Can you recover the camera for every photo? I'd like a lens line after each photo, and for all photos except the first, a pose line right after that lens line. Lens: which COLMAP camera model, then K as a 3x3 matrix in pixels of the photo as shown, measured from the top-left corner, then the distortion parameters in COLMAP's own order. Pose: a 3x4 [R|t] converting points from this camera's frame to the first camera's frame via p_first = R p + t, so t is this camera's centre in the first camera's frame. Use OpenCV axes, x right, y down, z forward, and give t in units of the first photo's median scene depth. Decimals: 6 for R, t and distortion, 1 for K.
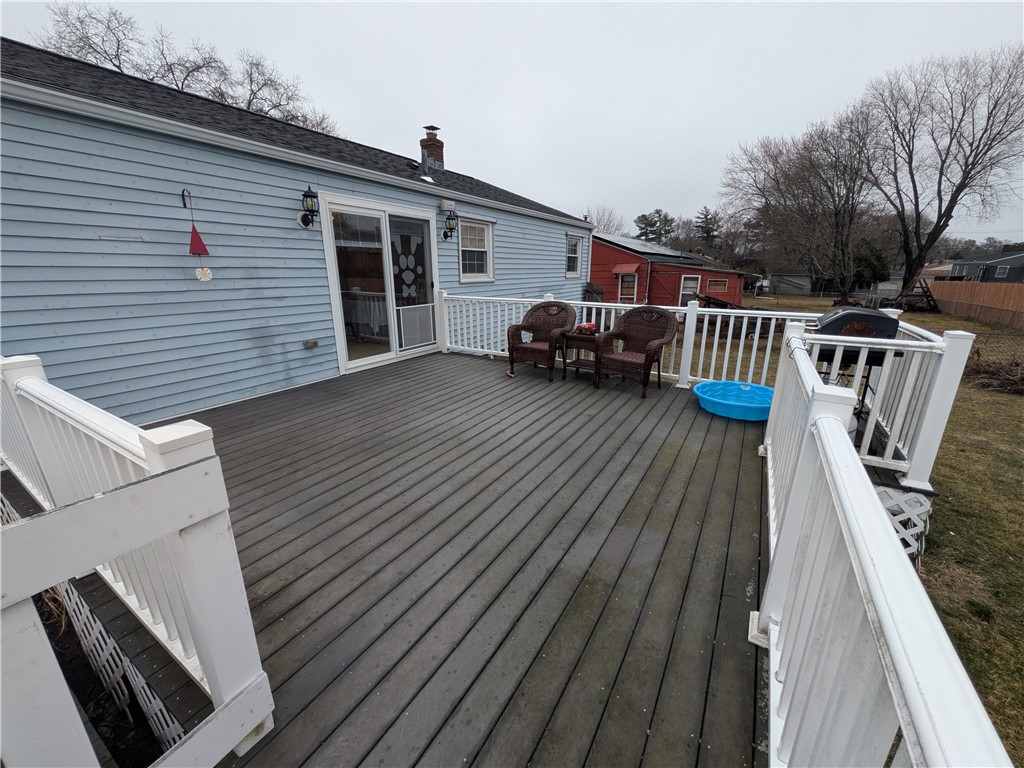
lens RADIAL K [[406.5, 0, 512.0], [0, 406.5, 384.0], [0, 0, 1]] dist [-0.000168, -0.000006]
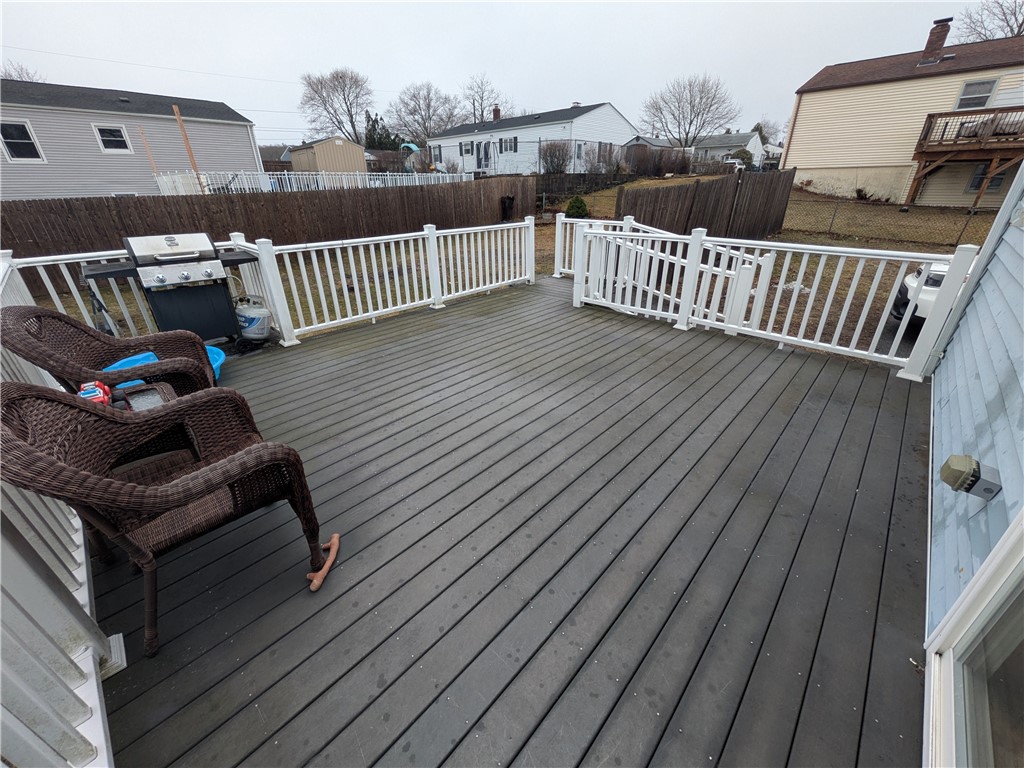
lens RADIAL K [[406.5, 0, 512.0], [0, 406.5, 384.0], [0, 0, 1]] dist [-0.000168, -0.000006]
pose [[-0.978490, -0.082328, 0.189152, -0.298049], [0.065756, 0.744614, 0.664249, -0.501259], [-0.195531, 0.662399, -0.723184, 1.689767]]
